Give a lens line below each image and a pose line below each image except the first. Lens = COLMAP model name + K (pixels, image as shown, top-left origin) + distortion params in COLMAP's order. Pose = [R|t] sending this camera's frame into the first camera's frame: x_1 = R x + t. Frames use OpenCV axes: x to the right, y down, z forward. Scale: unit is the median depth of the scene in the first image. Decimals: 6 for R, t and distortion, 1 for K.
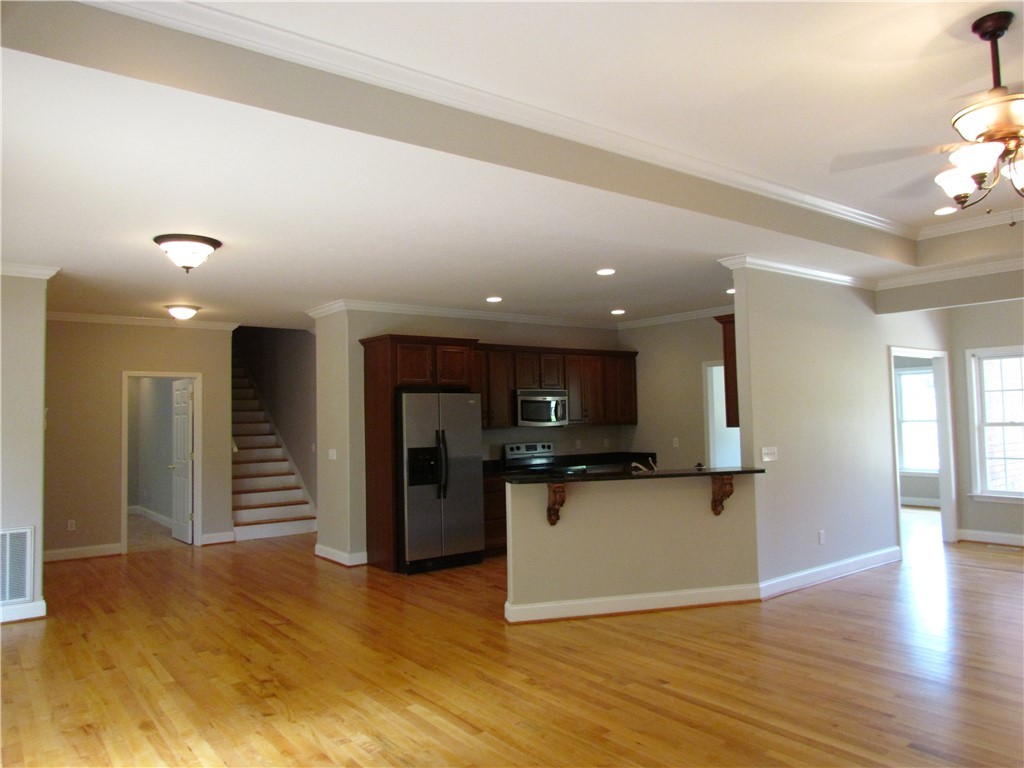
lens RADIAL K [[735.1, 0, 516.9], [0, 735.1, 385.2], [0, 0, 1]] dist [-0.008228, 0.001266]
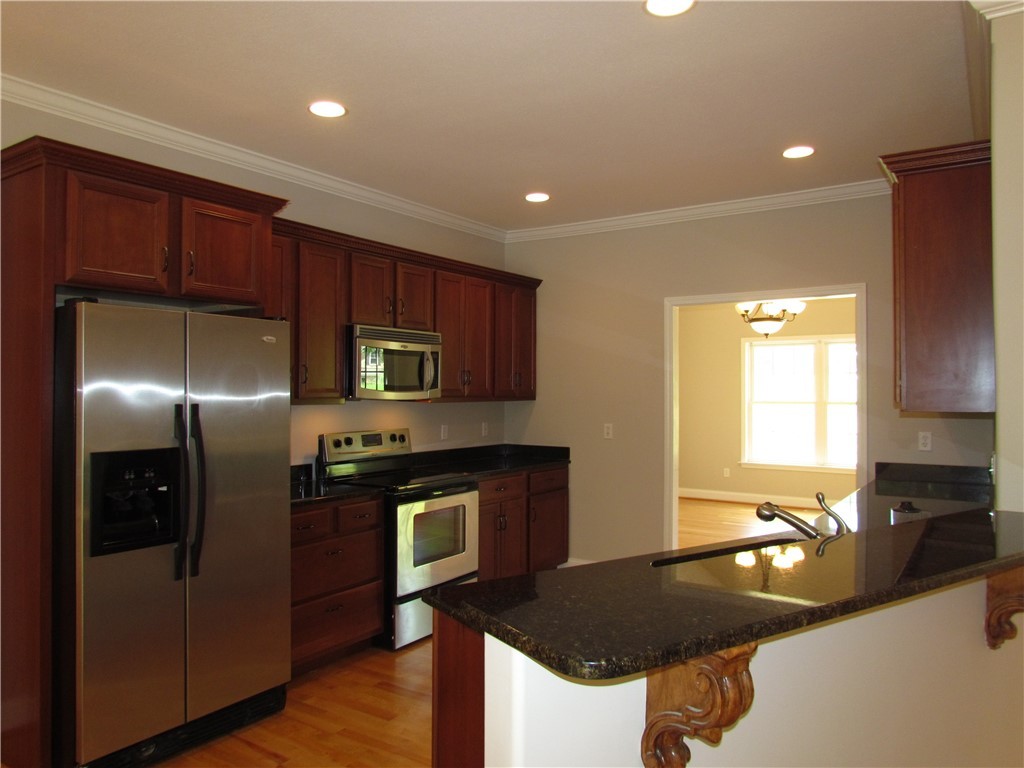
lens RADIAL K [[735.1, 0, 507.8], [0, 735.1, 384.5], [0, 0, 1]] dist [-0.008228, 0.001266]
pose [[0.949934, 0.026496, 0.311324, -0.072300], [-0.037008, 0.998925, 0.027905, 0.037280], [-0.310250, -0.038029, 0.949894, 0.651213]]
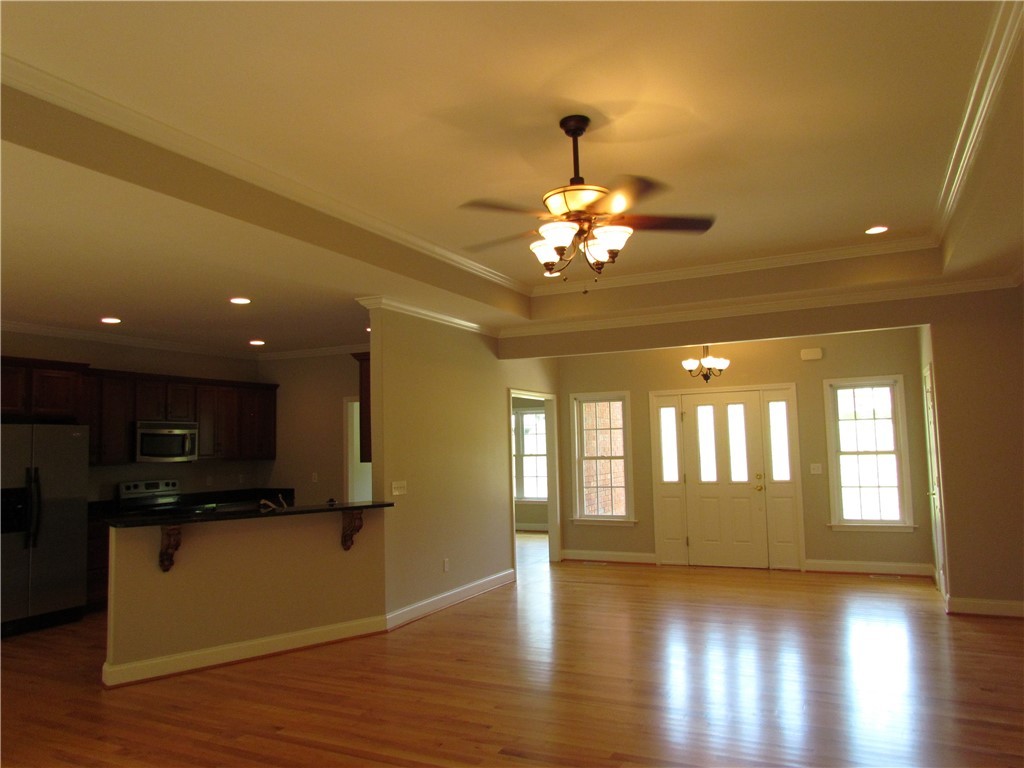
lens RADIAL K [[735.1, 0, 504.4], [0, 735.1, 385.8], [0, 0, 1]] dist [-0.008228, 0.001266]
pose [[0.901220, 0.038334, 0.431662, 0.021527], [-0.018788, 0.998600, -0.049457, -0.002156], [-0.432954, 0.036462, 0.900679, -0.008670]]
